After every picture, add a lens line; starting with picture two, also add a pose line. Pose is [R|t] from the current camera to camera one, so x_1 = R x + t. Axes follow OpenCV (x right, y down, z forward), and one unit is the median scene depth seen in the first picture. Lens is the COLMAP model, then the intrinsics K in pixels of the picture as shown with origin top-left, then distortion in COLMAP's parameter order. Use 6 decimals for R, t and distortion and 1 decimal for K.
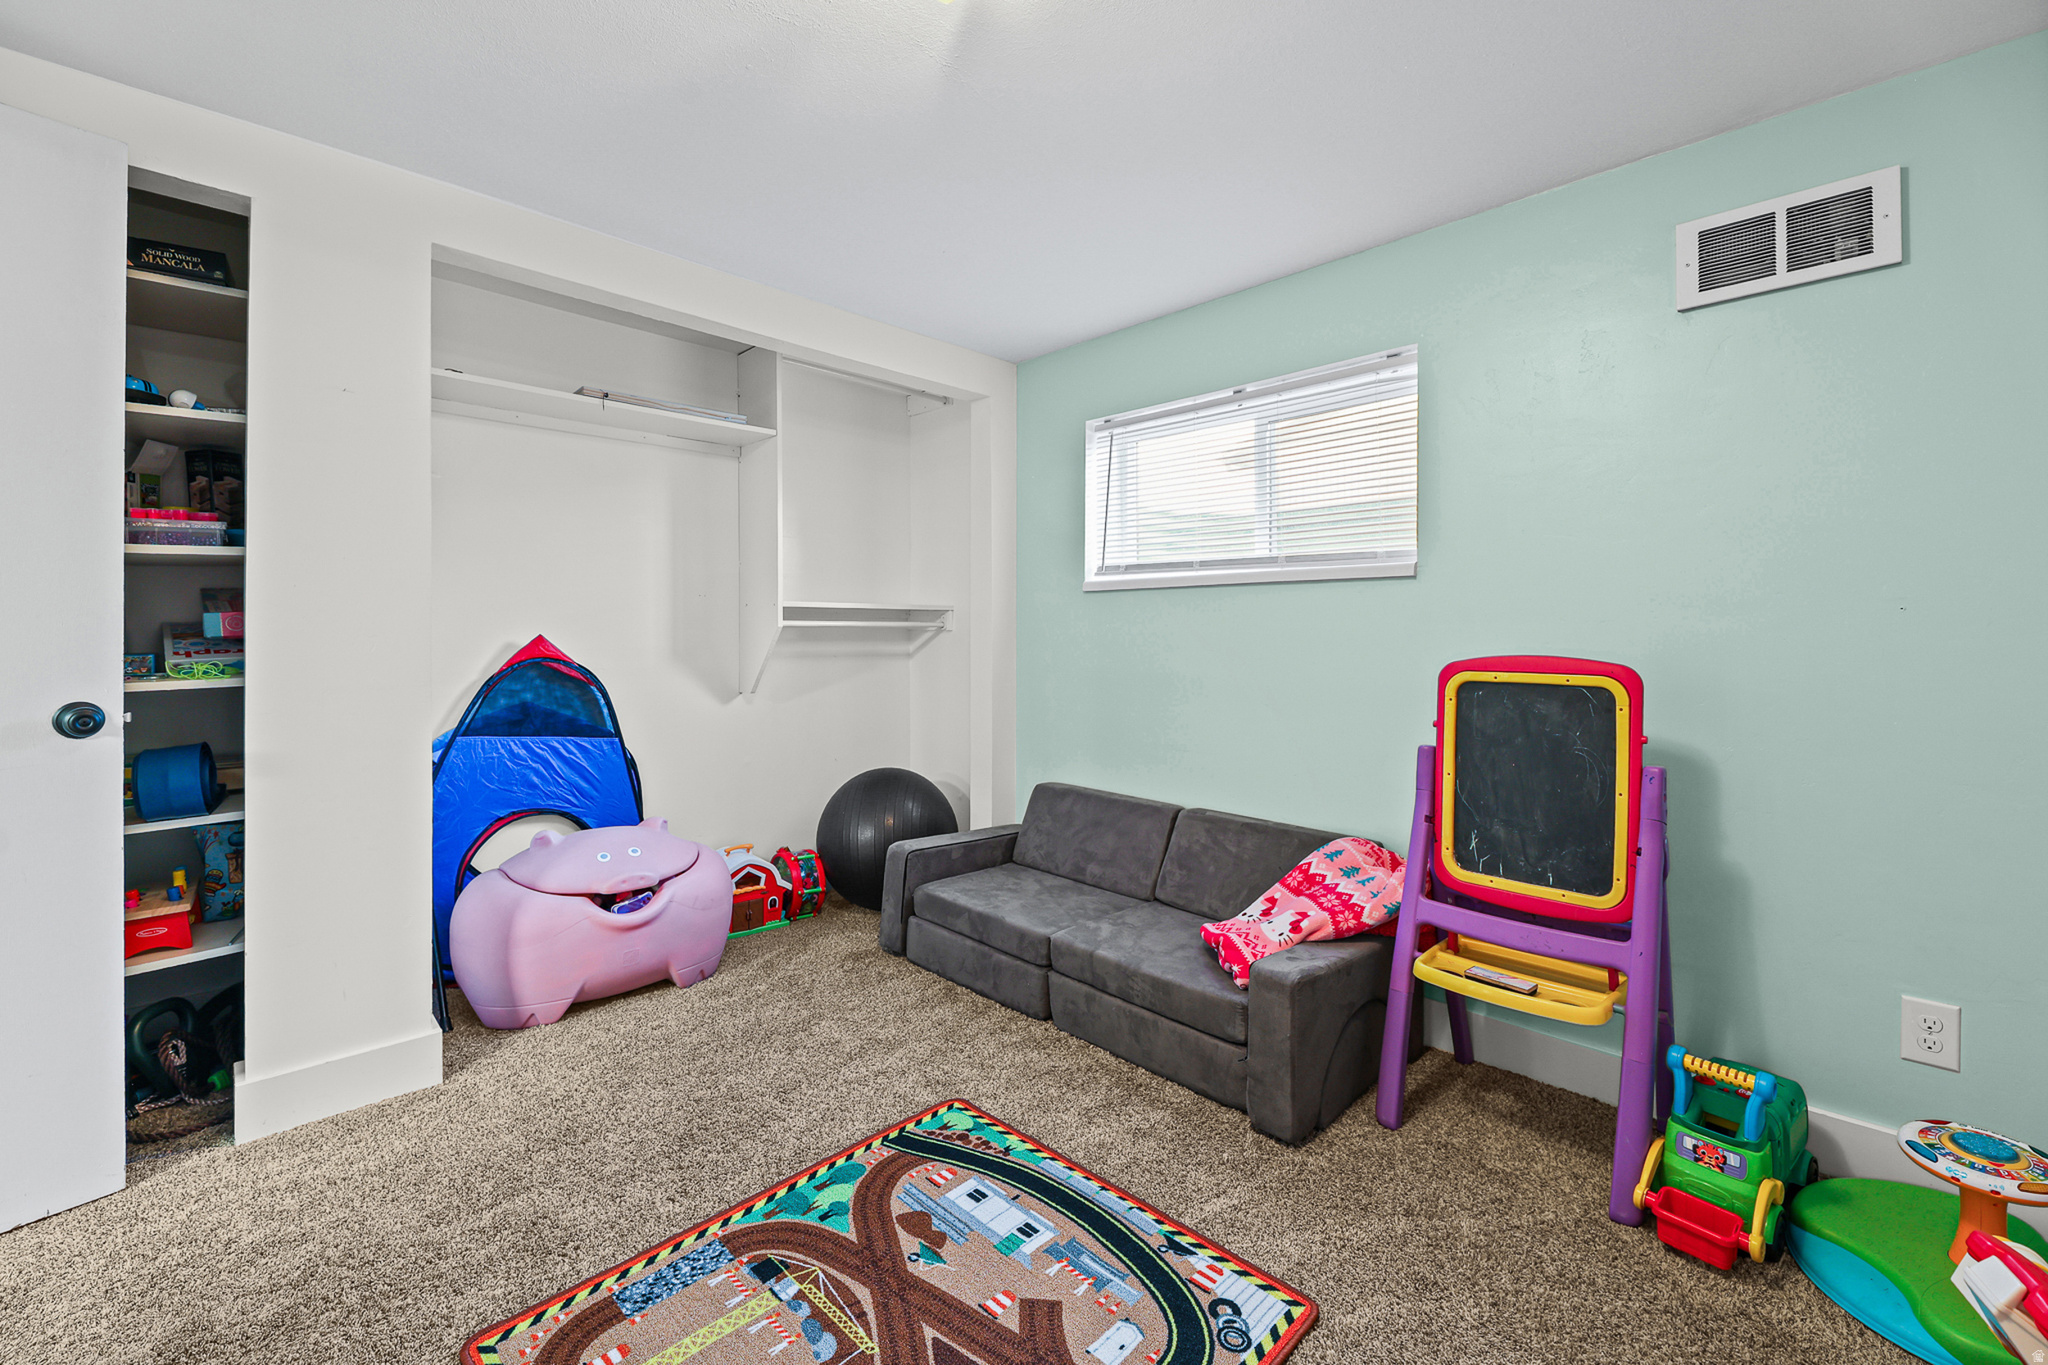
lens RADIAL K [[847.2, 0, 1017.0], [0, 847.2, 630.8], [0, 0, 1]] dist [-0.002932, -0.000553]
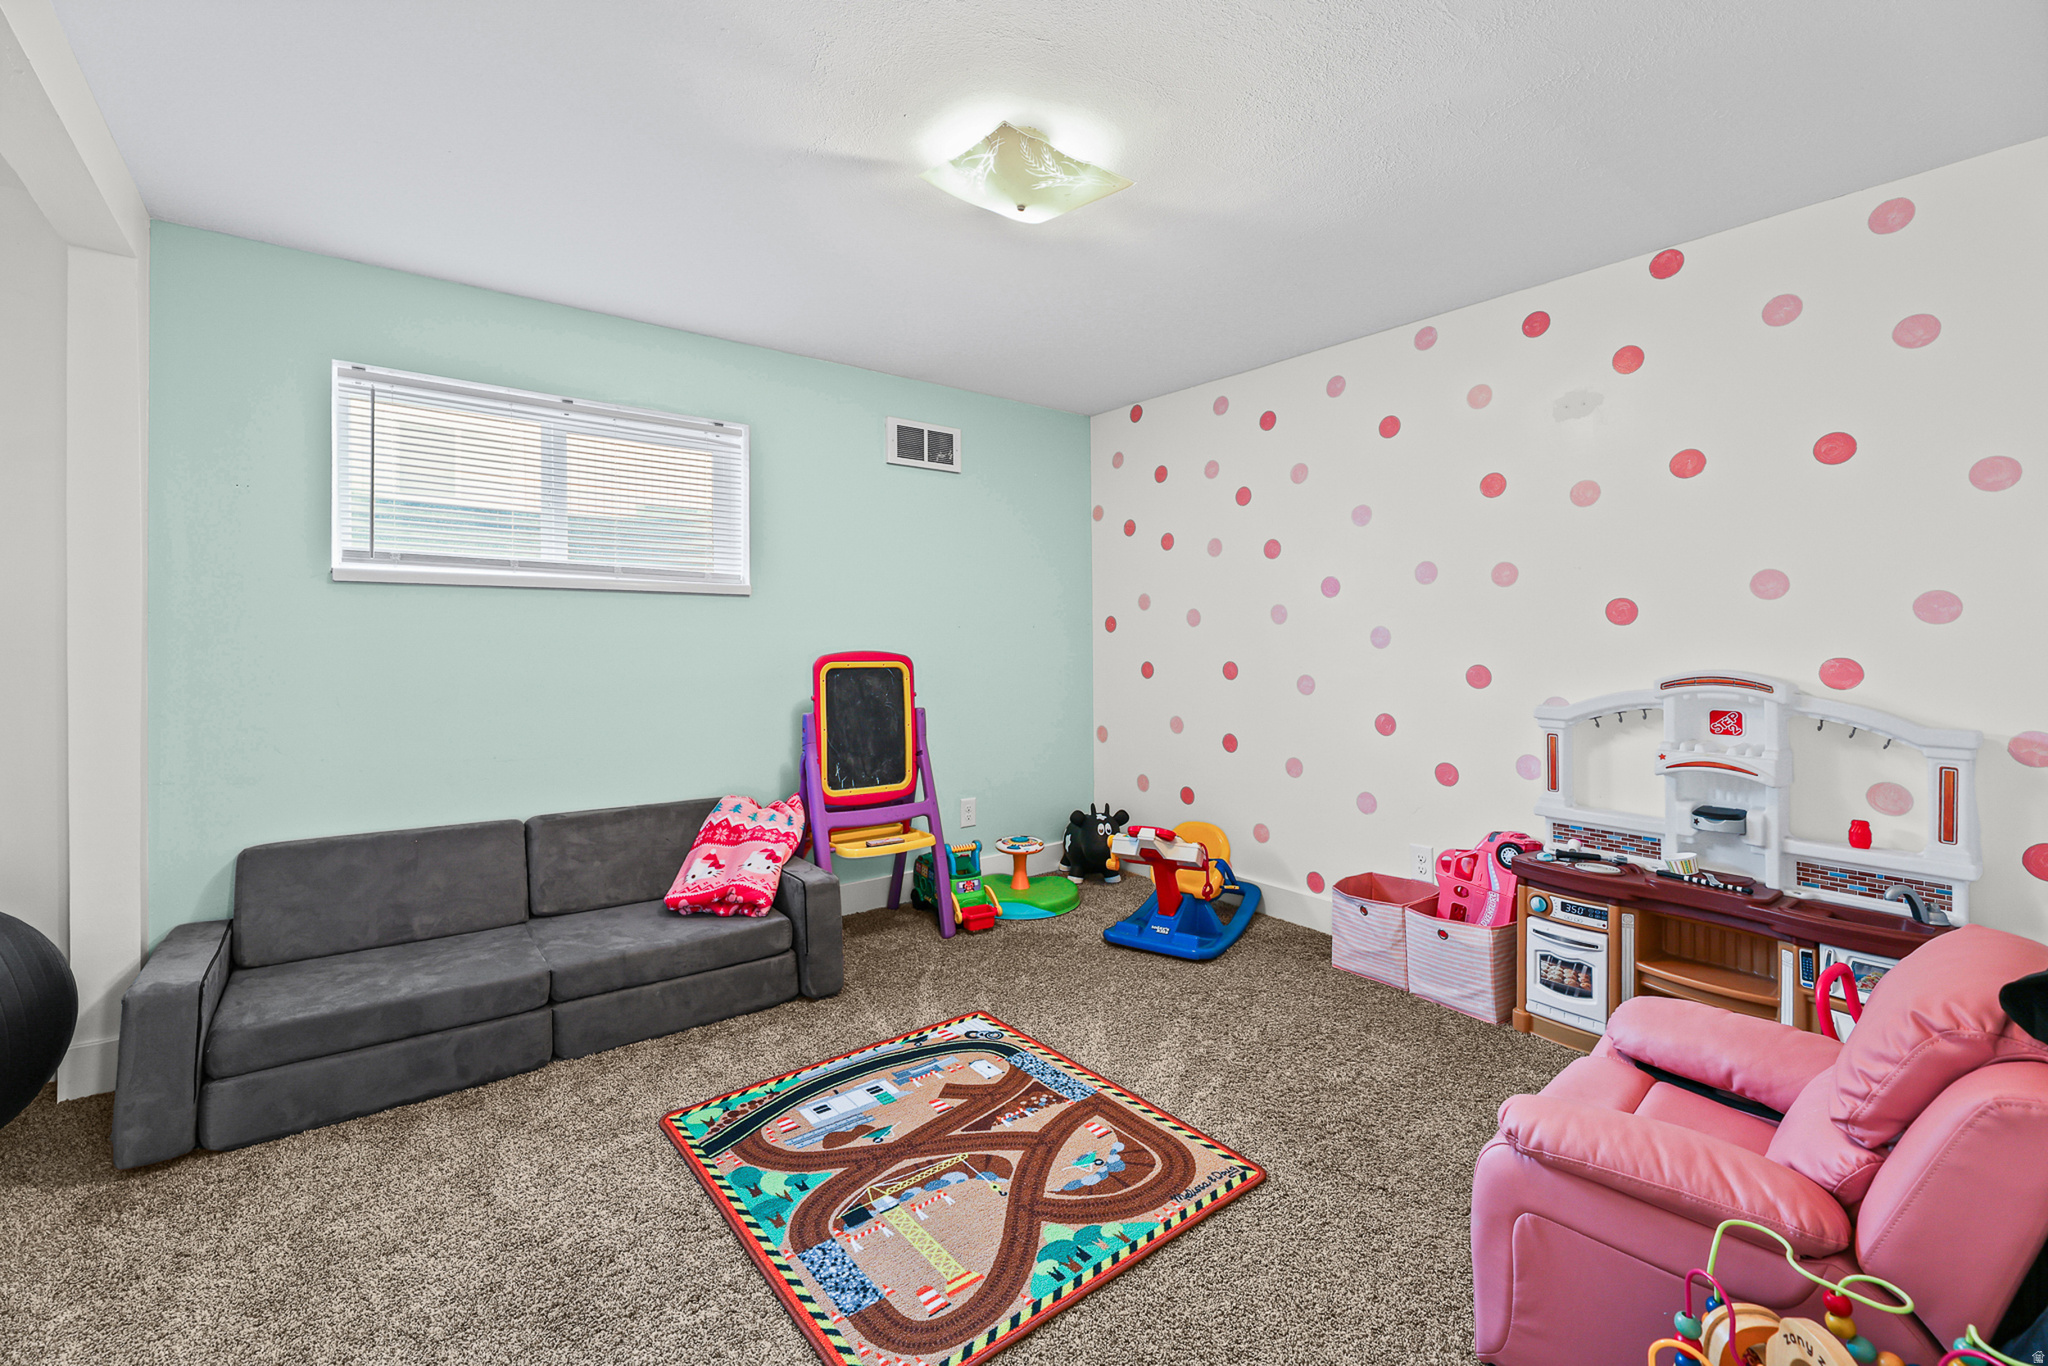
lens RADIAL K [[850.8, 0, 1026.1], [0, 850.8, 616.4], [0, 0, 1]] dist [-0.008462, -0.000020]
pose [[0.118012, 0.028507, 0.992603, -1.096123], [-0.004653, 0.999593, -0.028155, 0.007675], [-0.993001, -0.001296, 0.118097, 0.519984]]
